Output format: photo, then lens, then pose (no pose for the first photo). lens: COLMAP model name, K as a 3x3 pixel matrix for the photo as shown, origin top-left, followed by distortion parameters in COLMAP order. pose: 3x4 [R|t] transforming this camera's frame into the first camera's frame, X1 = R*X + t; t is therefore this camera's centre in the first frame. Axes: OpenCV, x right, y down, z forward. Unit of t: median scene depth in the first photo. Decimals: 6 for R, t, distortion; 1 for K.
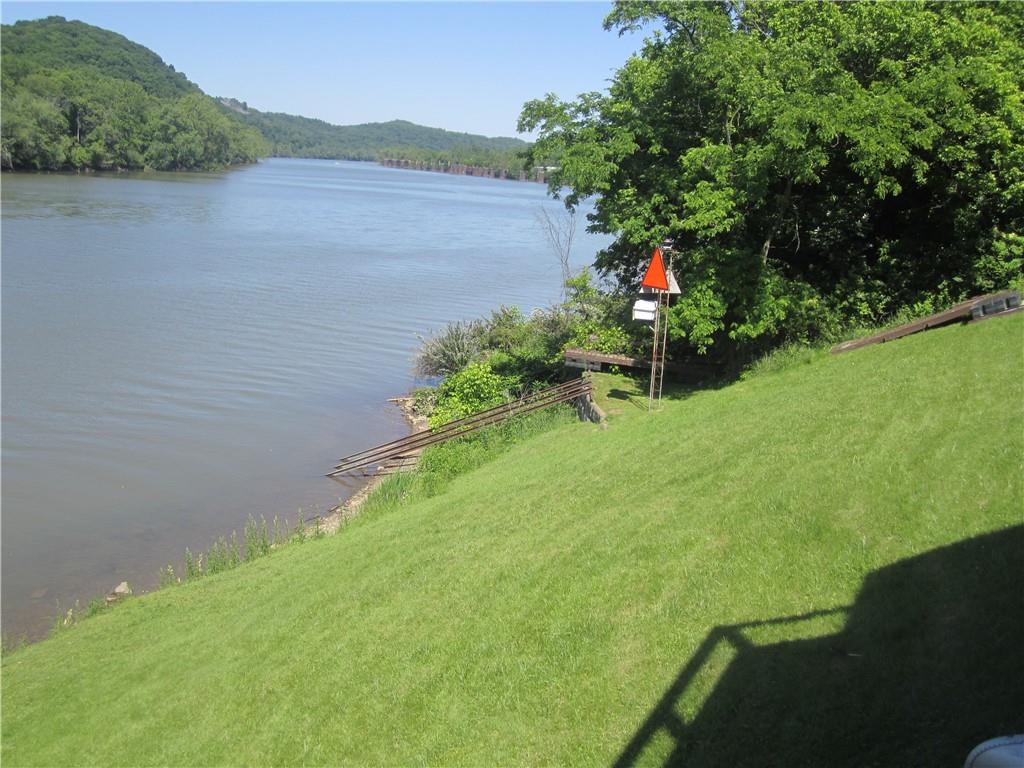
lens RADIAL K [[1137.1, 0, 512.0], [0, 1137.1, 384.0], [0, 0, 1]] dist [-0.011339, -0.043934]
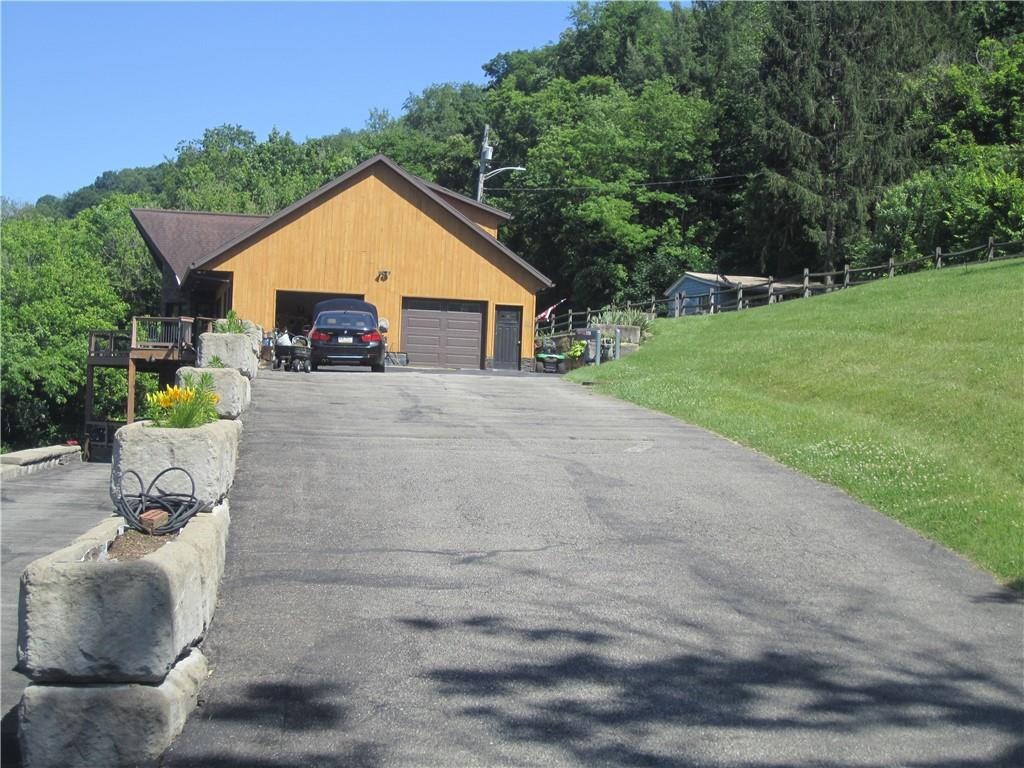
lens RADIAL K [[1922.6, 0, 512.0], [0, 1922.6, 384.0], [0, 0, 1]] dist [-0.223140, -0.222176]
pose [[0.823880, -0.037241, 0.565539, -0.867801], [0.128243, 0.984208, -0.122015, 0.300892], [-0.552064, 0.173053, 0.815646, -2.093798]]
